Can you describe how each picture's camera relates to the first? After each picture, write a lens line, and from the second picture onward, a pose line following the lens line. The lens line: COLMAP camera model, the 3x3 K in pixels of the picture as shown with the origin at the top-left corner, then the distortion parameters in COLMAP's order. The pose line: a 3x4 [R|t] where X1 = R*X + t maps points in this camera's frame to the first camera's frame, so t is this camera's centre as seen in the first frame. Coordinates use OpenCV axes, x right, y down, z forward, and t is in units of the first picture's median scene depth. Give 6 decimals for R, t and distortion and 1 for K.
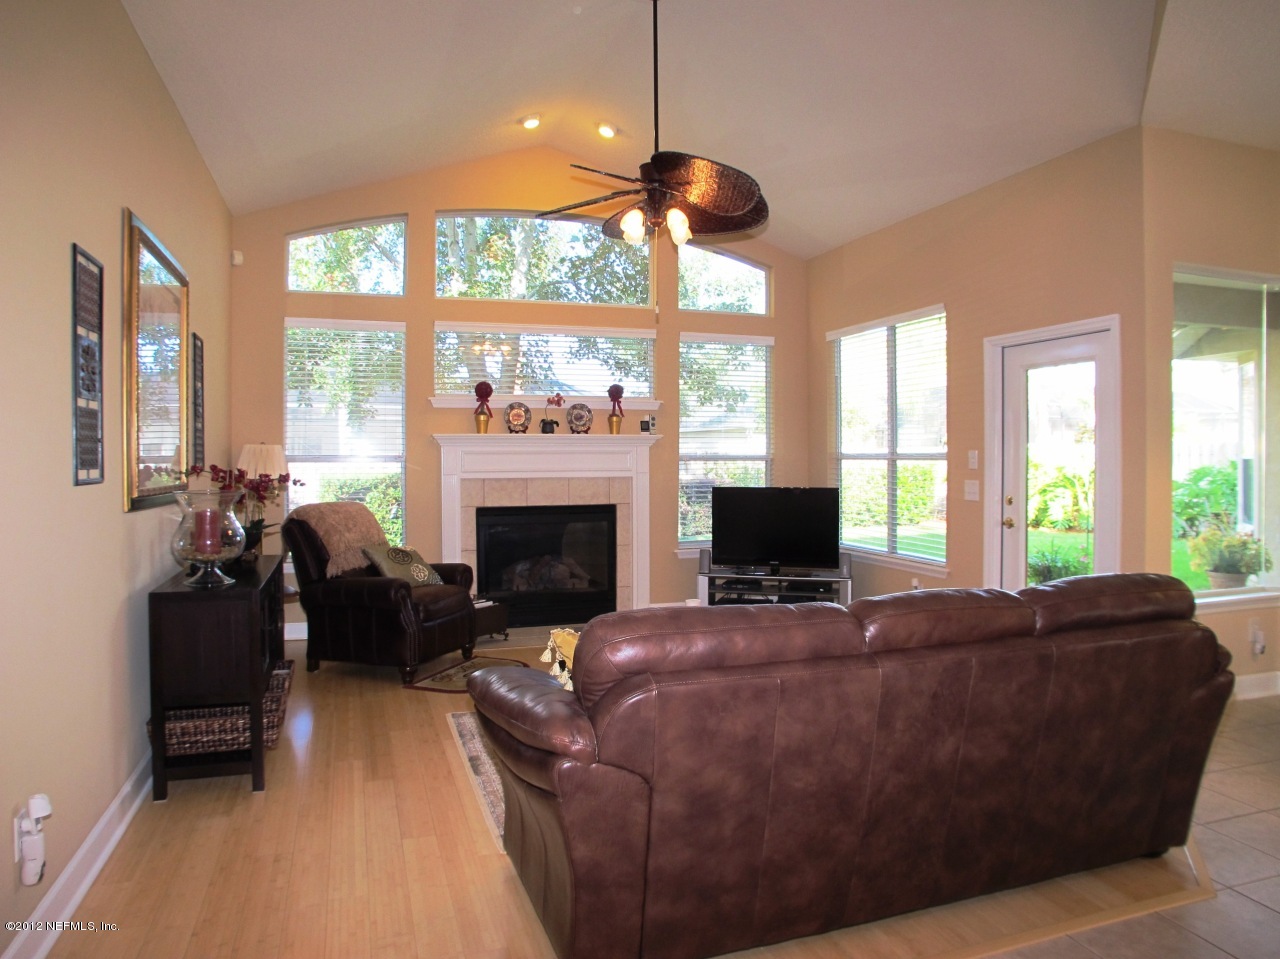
lens RADIAL K [[839.6, 0, 642.7], [0, 839.6, 468.0], [0, 0, 1]] dist [-0.048866, 0.006566]
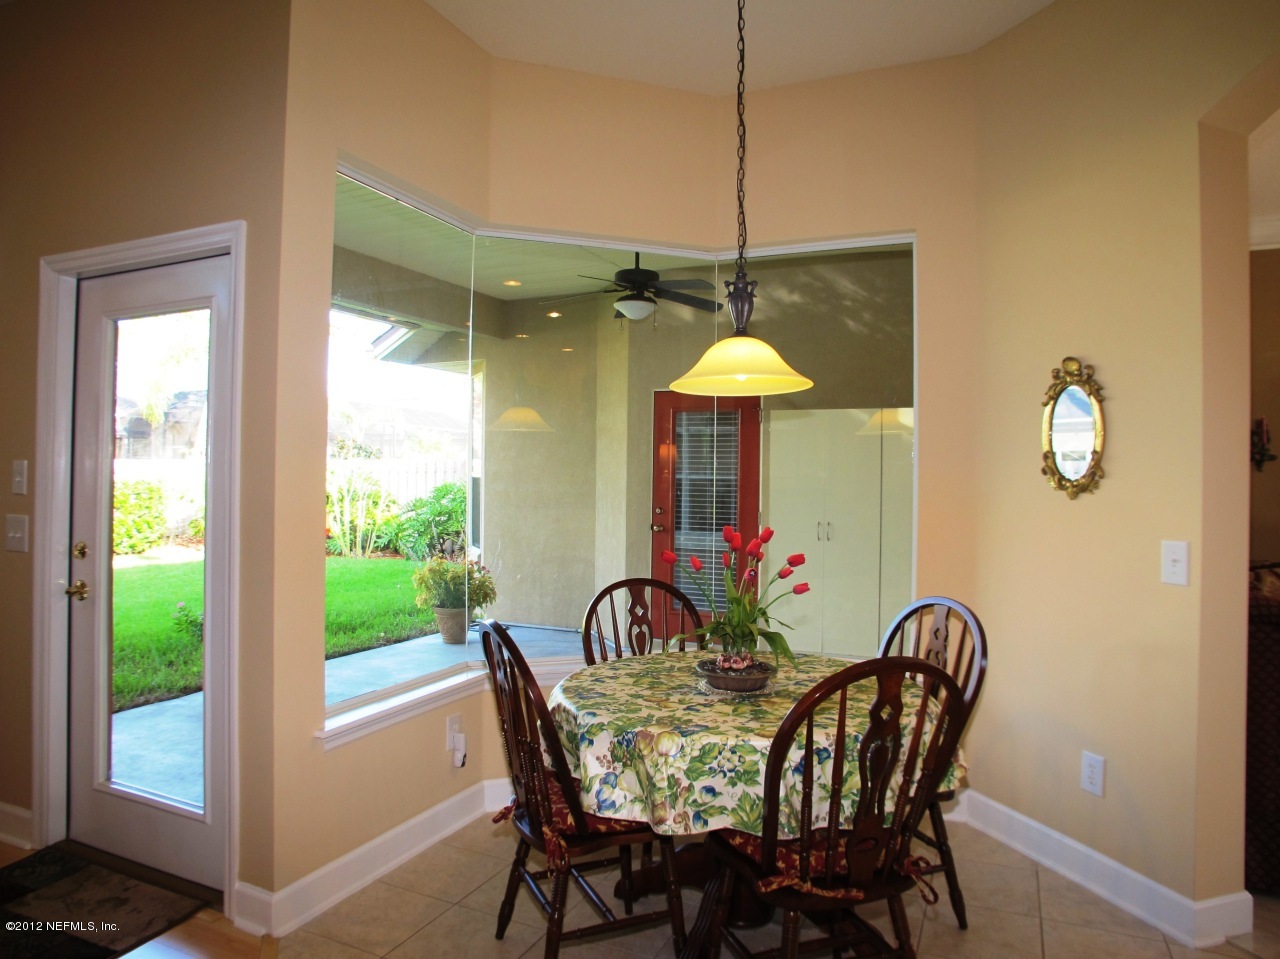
lens RADIAL K [[839.6, 0, 639.4], [0, 839.6, 476.9], [0, 0, 1]] dist [-0.048866, 0.006566]
pose [[0.692852, 0.011218, 0.720992, 0.237951], [-0.006785, 0.999936, -0.009038, -0.006010], [-0.721048, 0.001371, 0.692884, 0.274340]]
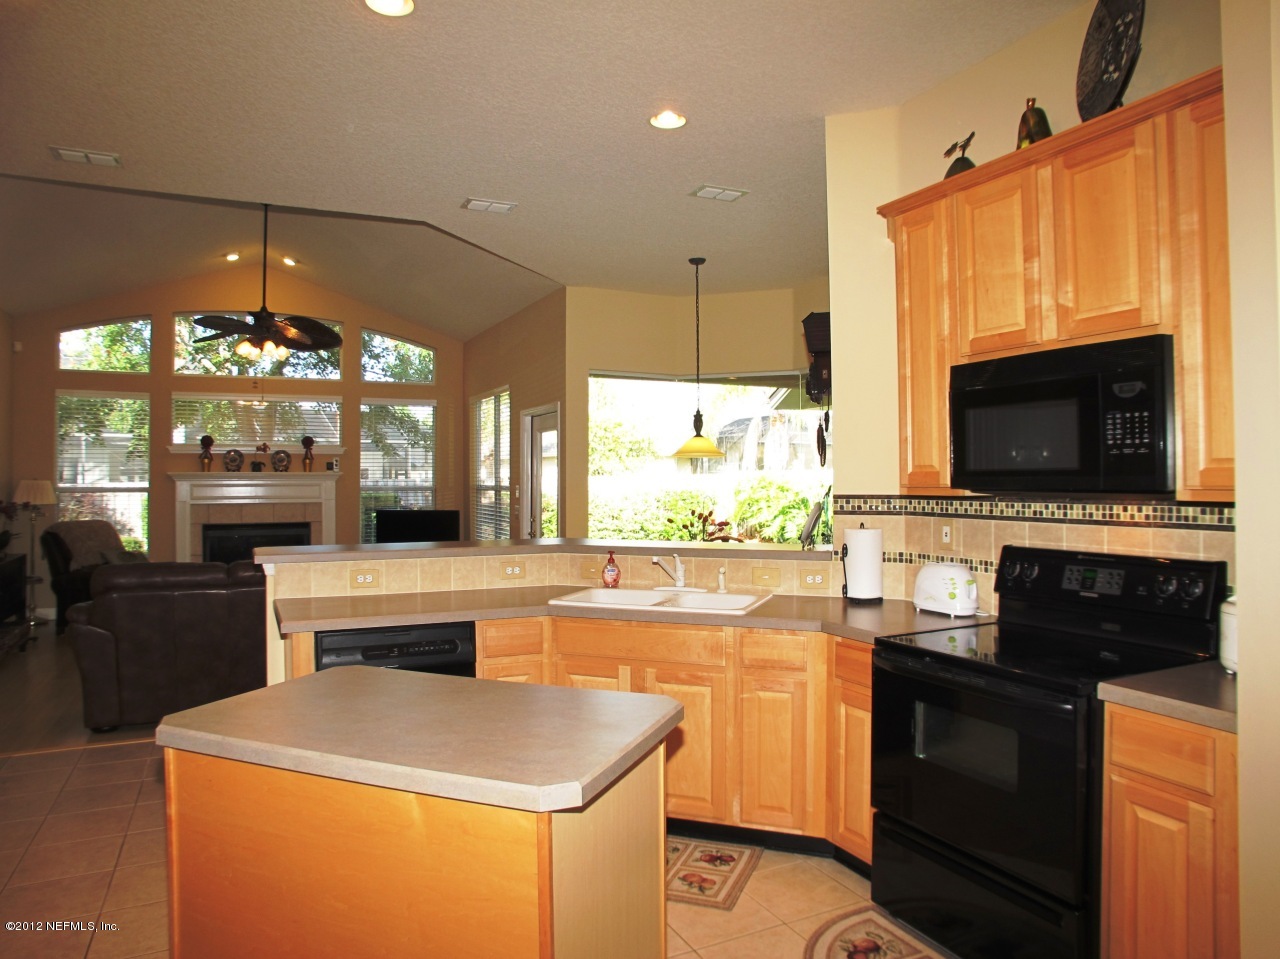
lens RADIAL K [[839.6, 0, 637.1], [0, 839.6, 483.9], [0, 0, 1]] dist [-0.048866, 0.006566]
pose [[0.995947, -0.000906, 0.089941, 0.390771], [0.001625, 0.999967, -0.007921, -0.008213], [-0.089931, 0.008036, 0.995916, -0.435236]]
